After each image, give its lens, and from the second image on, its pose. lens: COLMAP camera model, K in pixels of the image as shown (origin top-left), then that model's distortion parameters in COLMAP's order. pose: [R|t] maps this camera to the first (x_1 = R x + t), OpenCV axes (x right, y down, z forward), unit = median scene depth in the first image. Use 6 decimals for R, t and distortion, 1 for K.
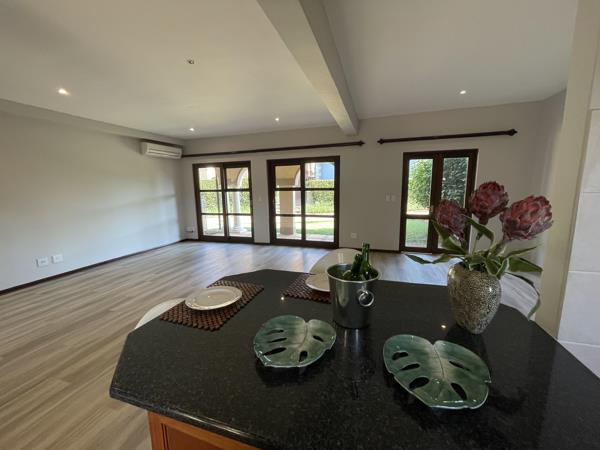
lens RADIAL K [[244.3, 0, 300.3], [0, 244.3, 225.8], [0, 0, 1]] dist [0.004286, 0.000833]
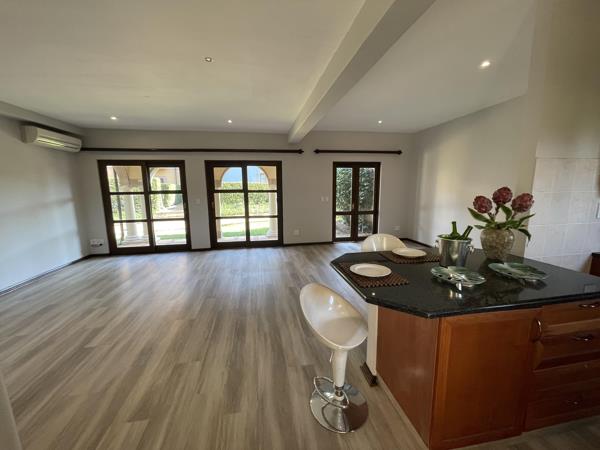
lens RADIAL K [[244.3, 0, 299.3], [0, 244.3, 225.3], [0, 0, 1]] dist [0.004286, 0.000833]
pose [[0.884168, -0.065140, 0.462605, -0.265411], [0.070242, 0.997511, 0.006209, 0.001254], [-0.461858, 0.027005, 0.886543, -0.003694]]
